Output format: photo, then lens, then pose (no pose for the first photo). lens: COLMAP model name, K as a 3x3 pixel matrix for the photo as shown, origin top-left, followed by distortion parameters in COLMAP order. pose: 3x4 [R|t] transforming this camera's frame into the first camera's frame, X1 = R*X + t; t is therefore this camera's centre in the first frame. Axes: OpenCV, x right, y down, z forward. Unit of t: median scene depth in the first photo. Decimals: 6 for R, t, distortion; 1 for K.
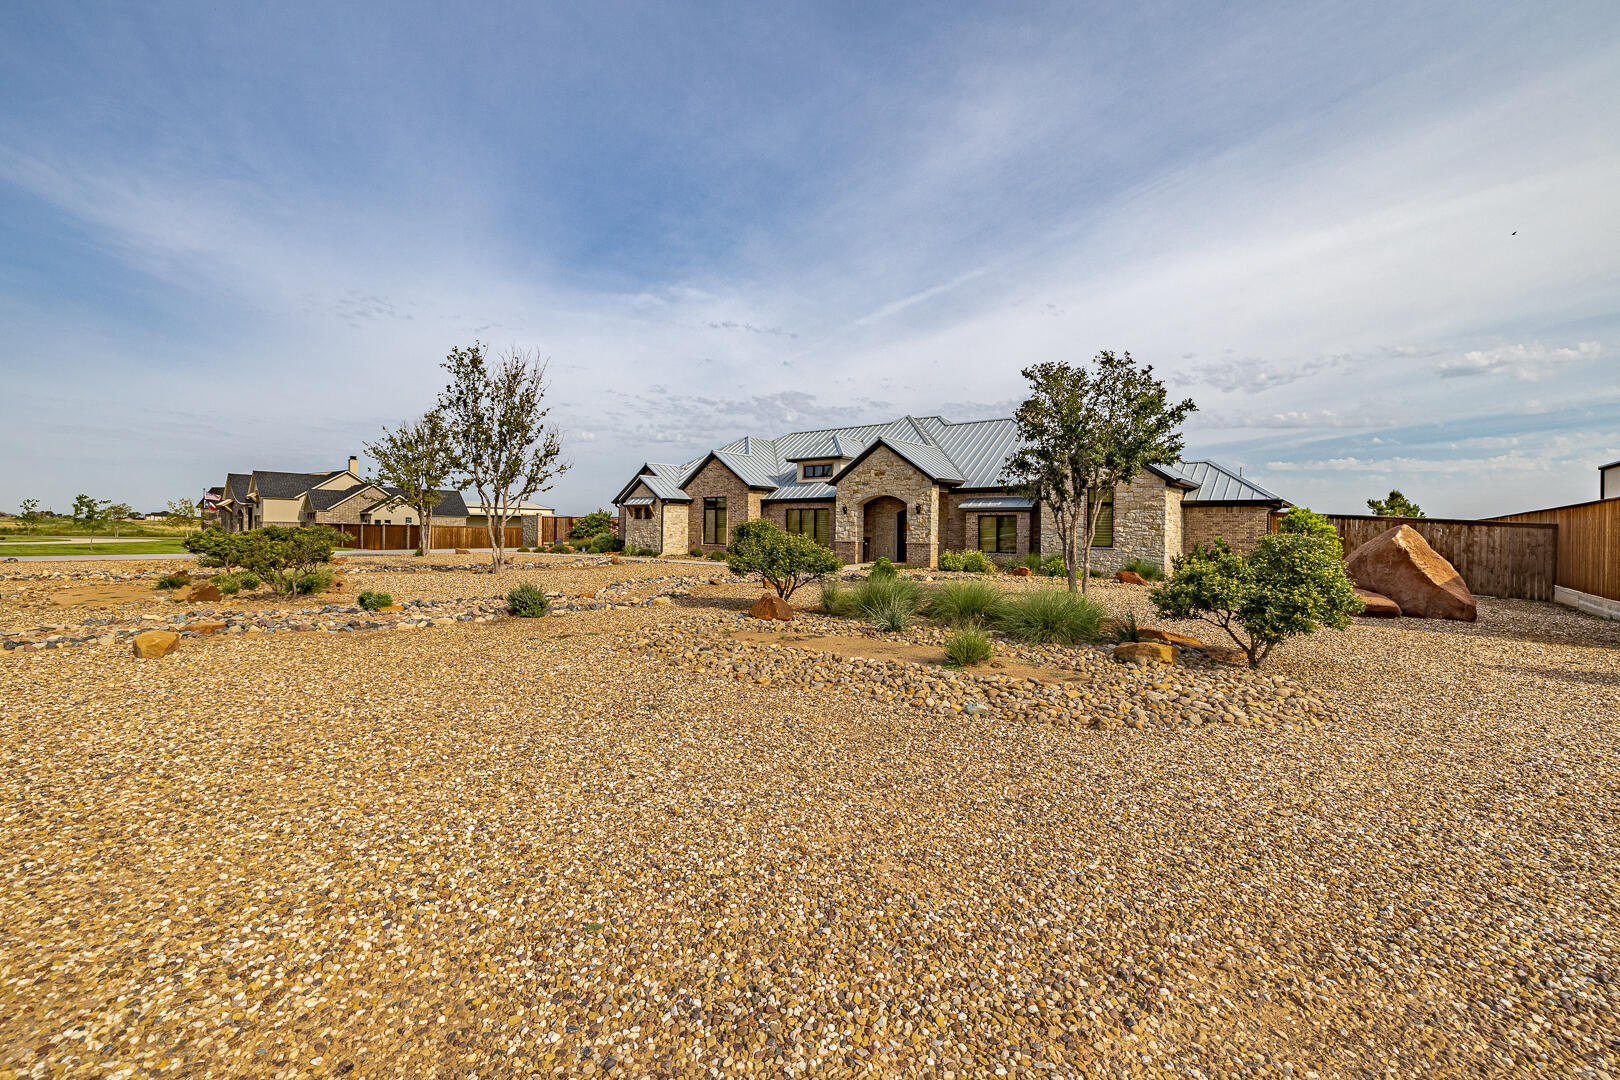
lens RADIAL K [[691.4, 0, 800.9], [0, 691.4, 534.9], [0, 0, 1]] dist [0.007498, 0.000260]
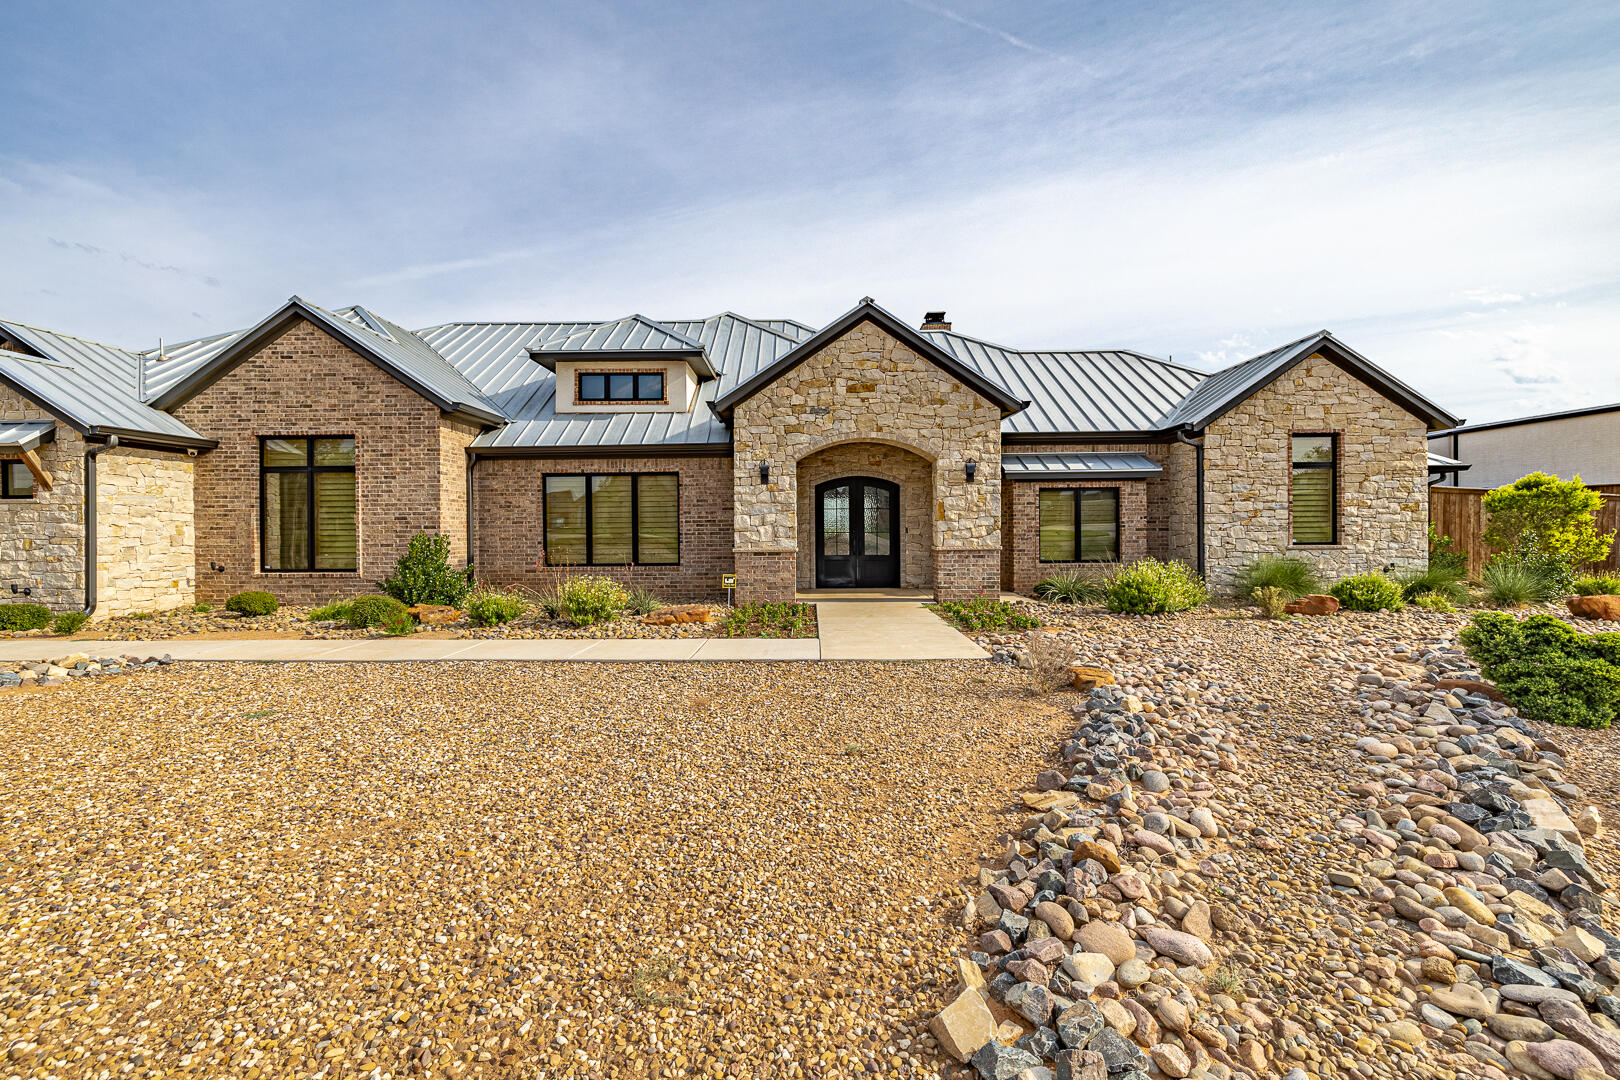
lens RADIAL K [[681.3, 0, 809.7], [0, 681.3, 522.9], [0, 0, 1]] dist [0.000911, -0.000848]
pose [[0.782834, -0.012526, 0.622104, -0.178766], [0.022222, 0.999722, -0.007833, -0.003830], [-0.621833, 0.019956, 0.782896, 0.739782]]
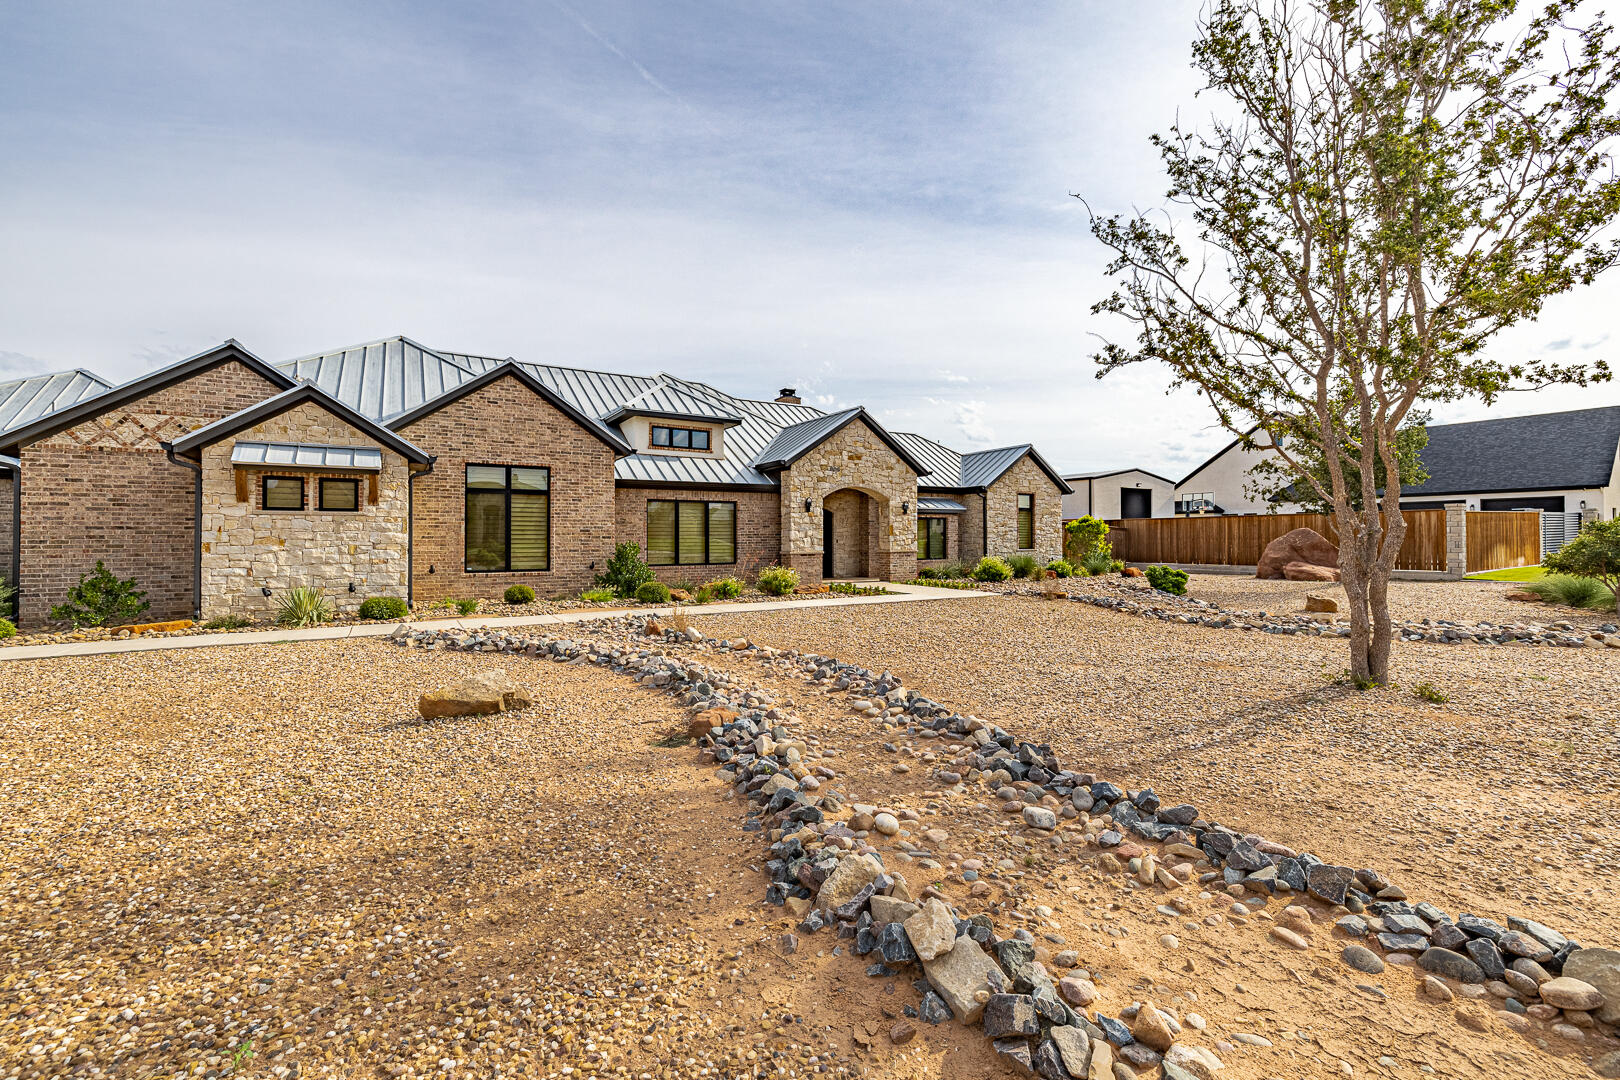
lens RADIAL K [[681.3, 0, 816.0], [0, 681.3, 525.4], [0, 0, 1]] dist [0.000911, -0.000848]
pose [[0.321519, 0.007143, 0.946876, -0.602794], [0.015568, 0.999797, -0.012828, -0.009733], [-0.946775, 0.018865, 0.321342, 0.862022]]
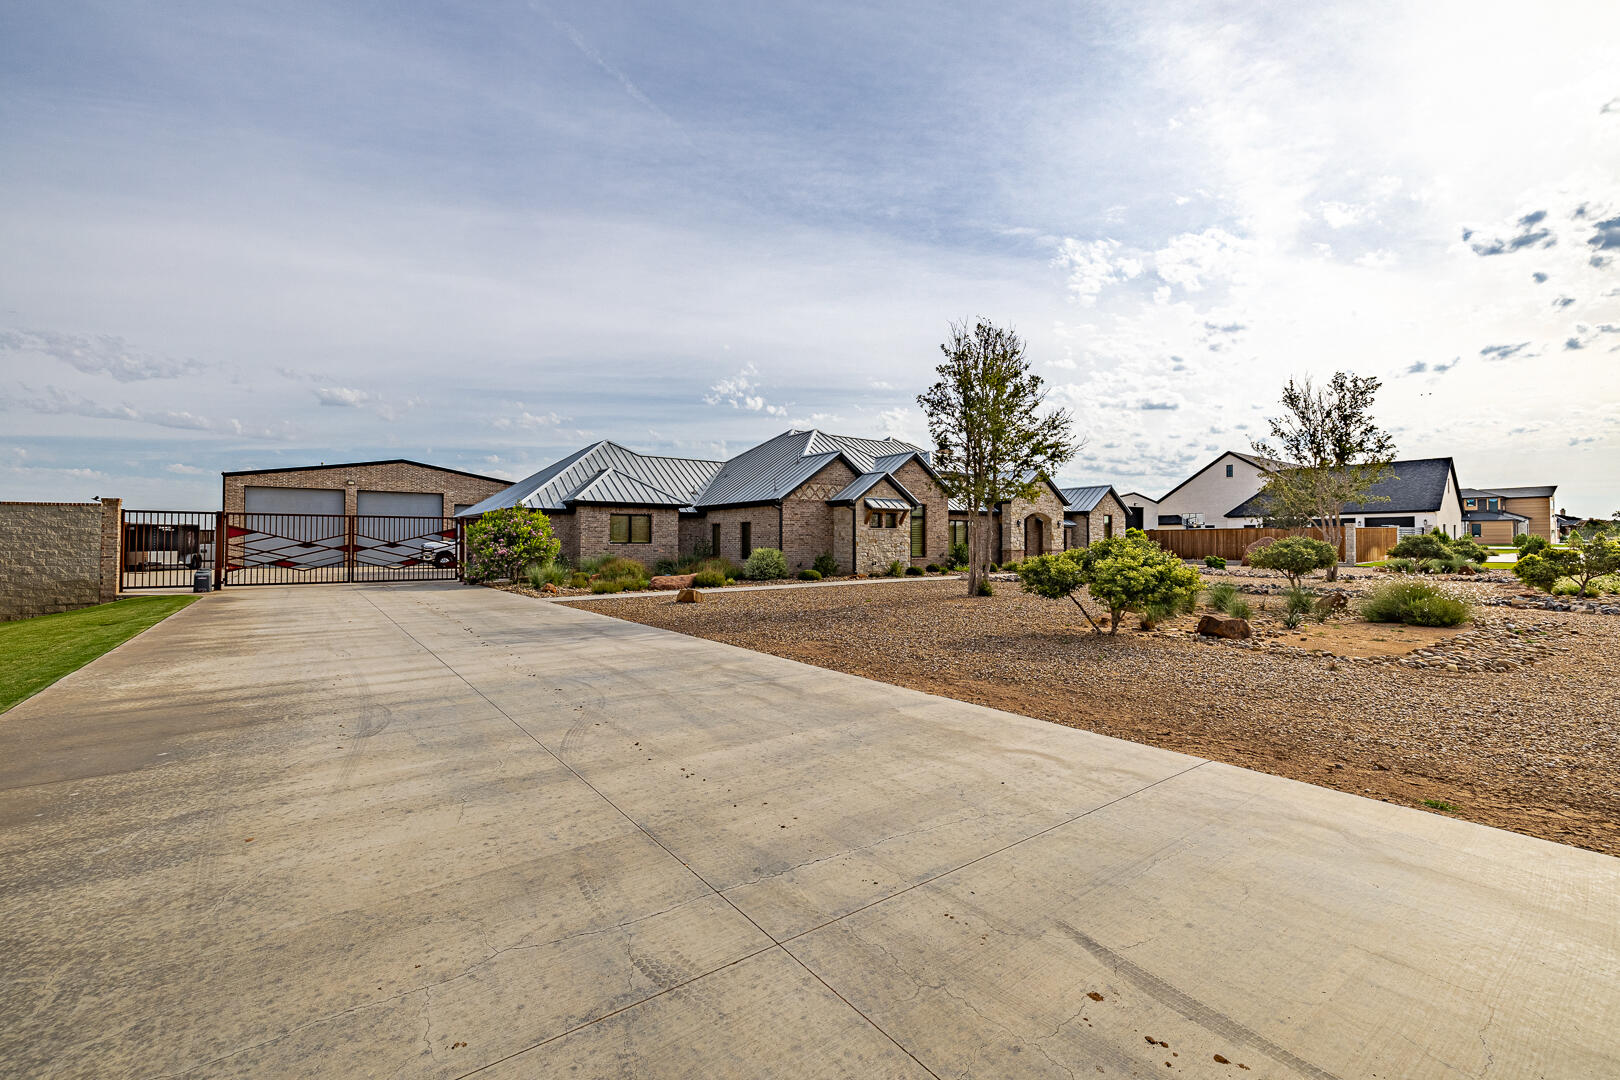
lens RADIAL K [[691.4, 0, 820.1], [0, 691.4, 540.9], [0, 0, 1]] dist [0.007498, 0.000260]
pose [[0.221815, -0.004887, 0.975077, -1.282775], [0.012572, 0.999919, 0.002152, -0.014173], [-0.975008, 0.011781, 0.221858, 1.174825]]
